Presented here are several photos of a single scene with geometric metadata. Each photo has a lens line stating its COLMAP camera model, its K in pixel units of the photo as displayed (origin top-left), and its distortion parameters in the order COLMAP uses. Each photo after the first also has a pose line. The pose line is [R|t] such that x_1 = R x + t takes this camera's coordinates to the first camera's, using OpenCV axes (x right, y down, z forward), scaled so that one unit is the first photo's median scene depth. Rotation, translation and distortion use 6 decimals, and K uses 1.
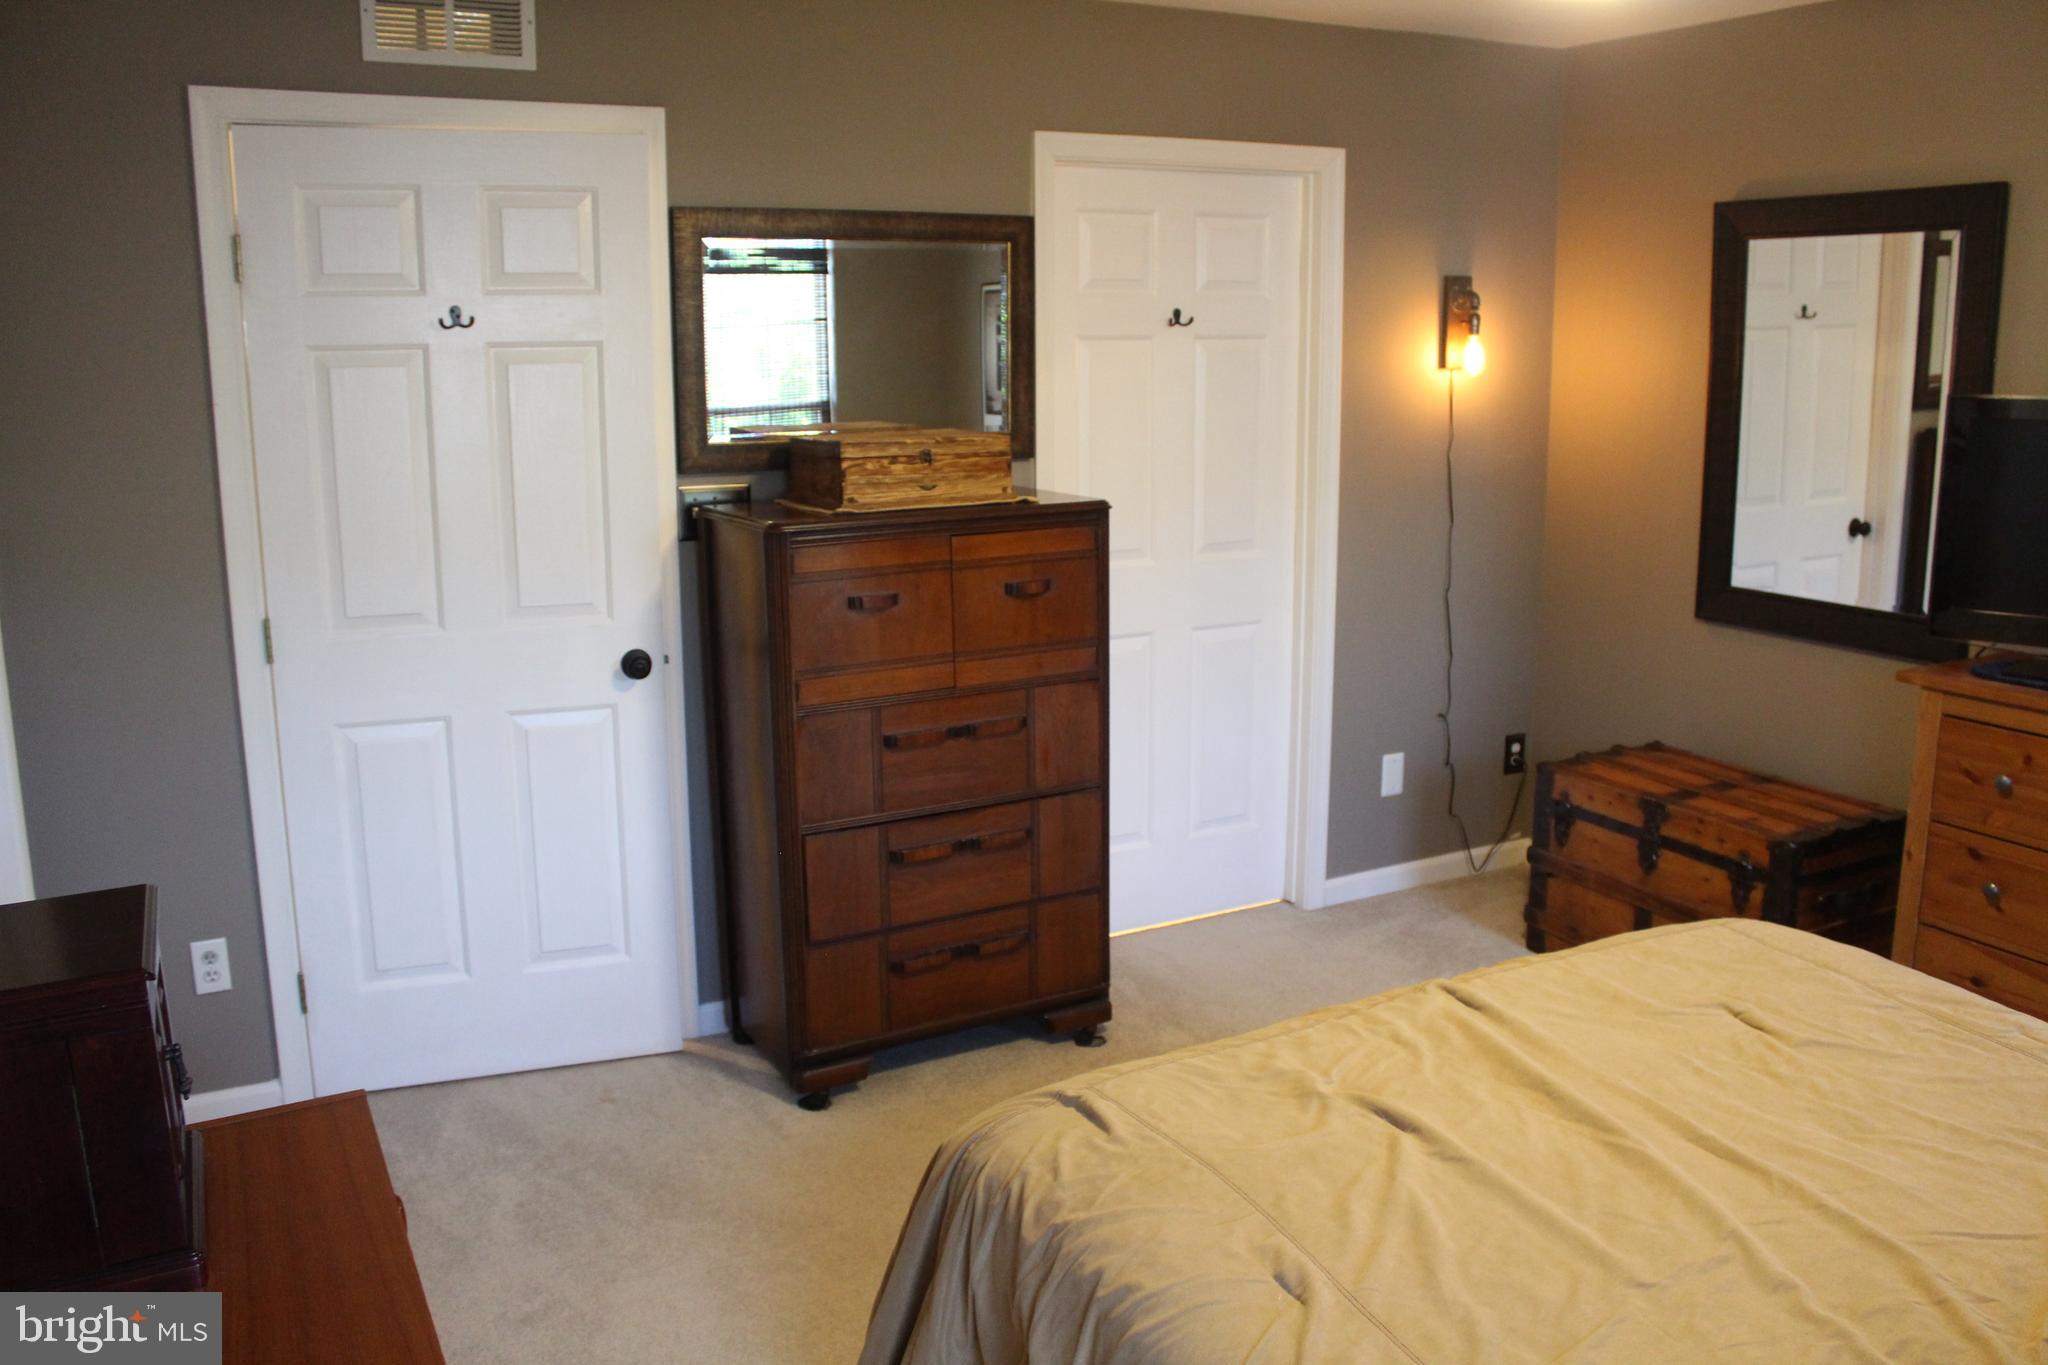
lens RADIAL K [[1718.5, 0, 1024.0], [0, 1718.5, 682.5], [0, 0, 1]] dist [-0.146834, 0.109144]
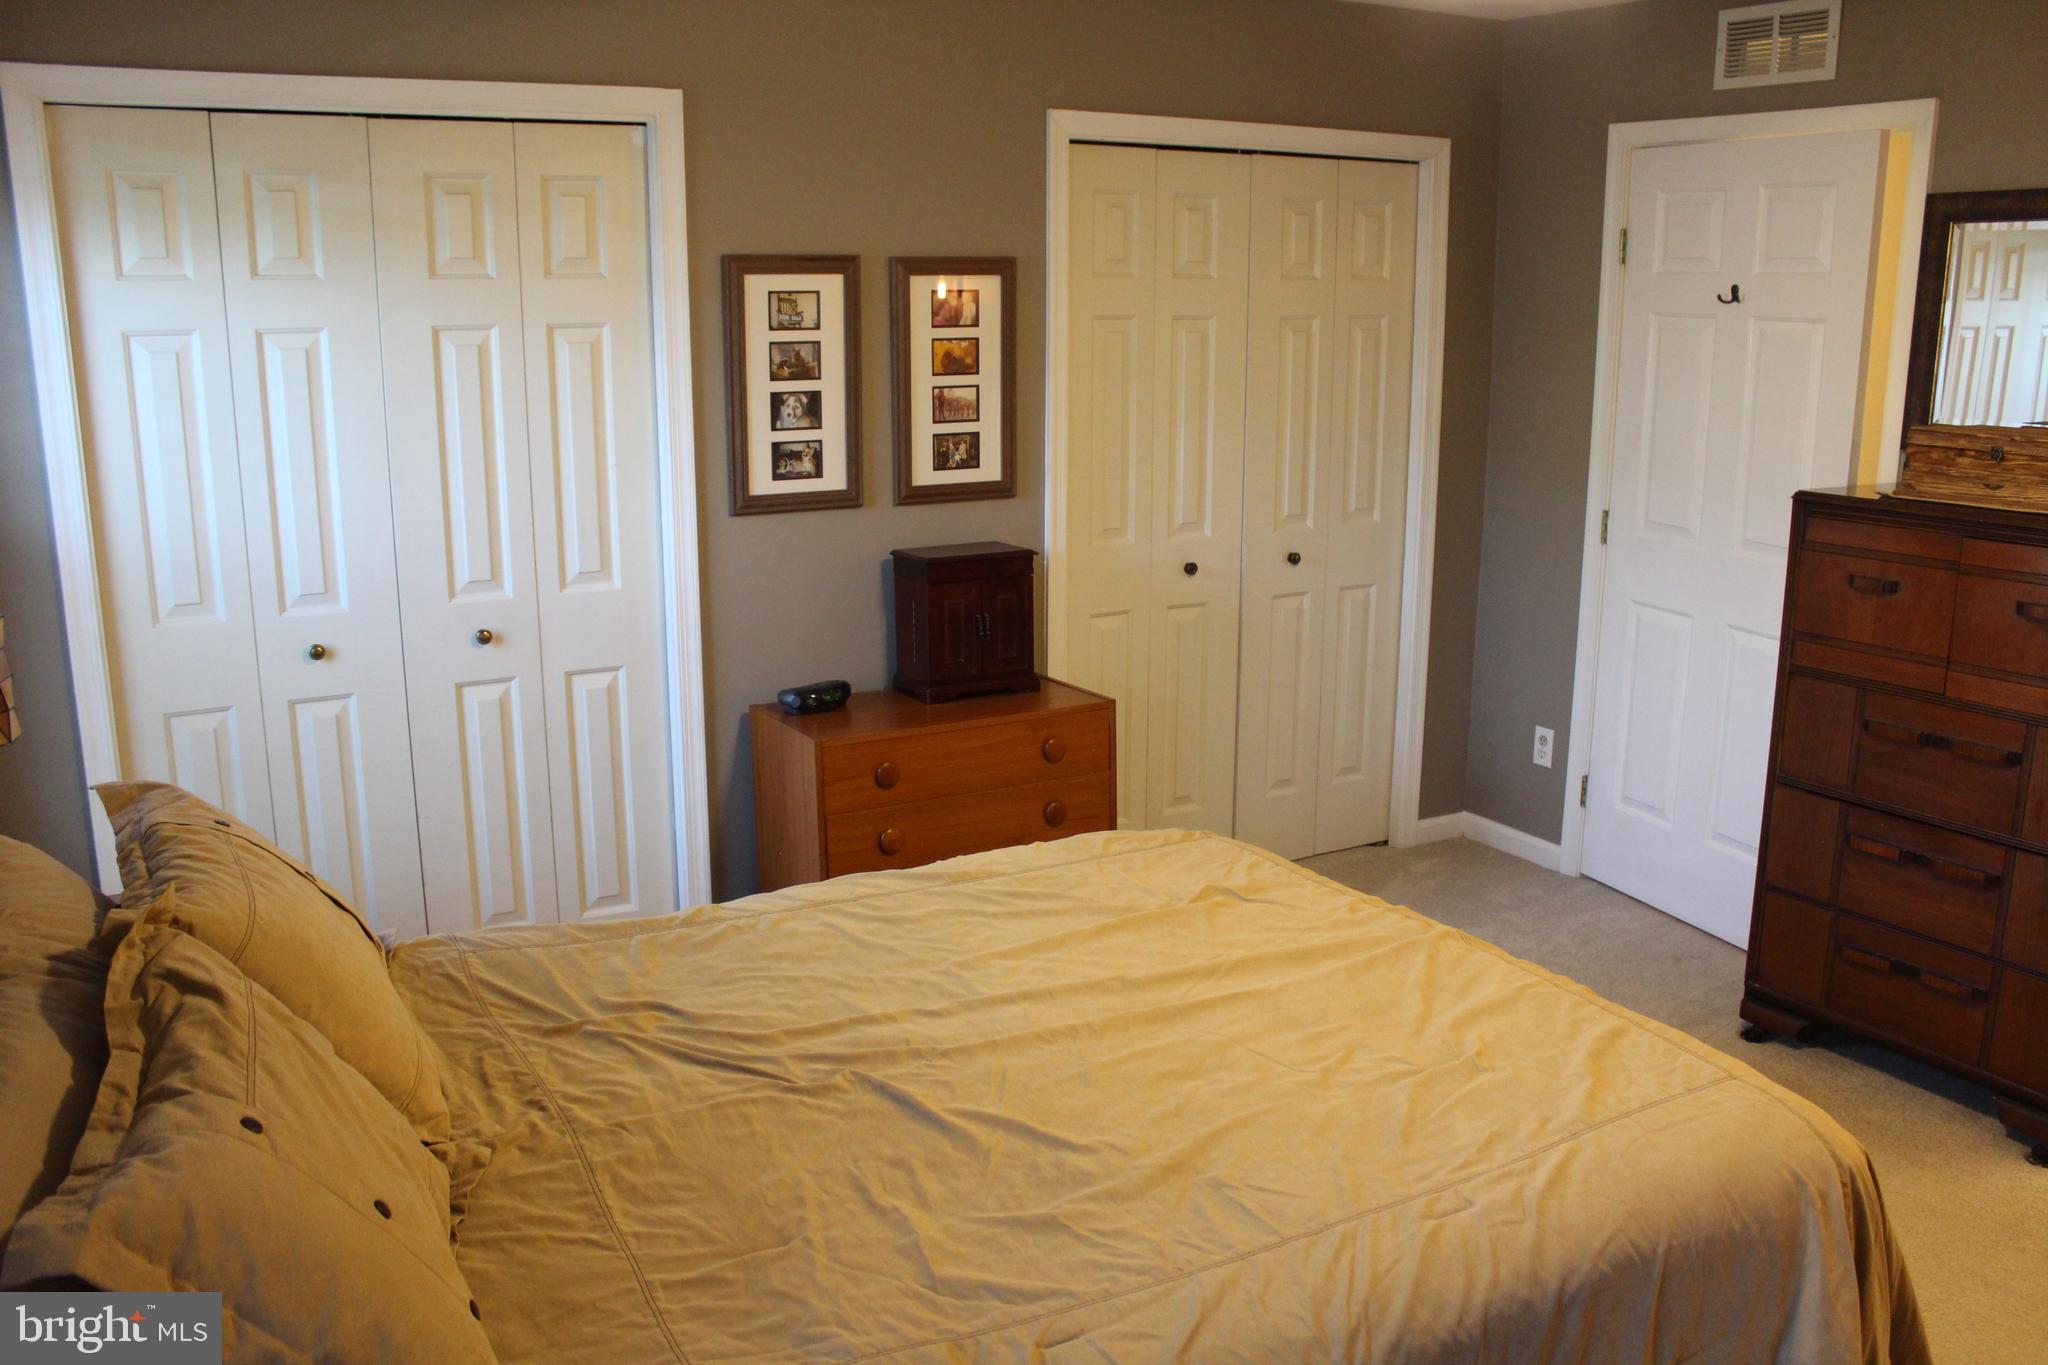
lens RADIAL K [[1718.5, 0, 1024.0], [0, 1718.5, 682.5], [0, 0, 1]] dist [-0.146834, 0.109144]
pose [[0.019676, 0.228139, -0.973430, 0.854048], [-0.203162, 0.954218, 0.219530, -0.103638], [0.978948, 0.193444, 0.065124, 0.445958]]
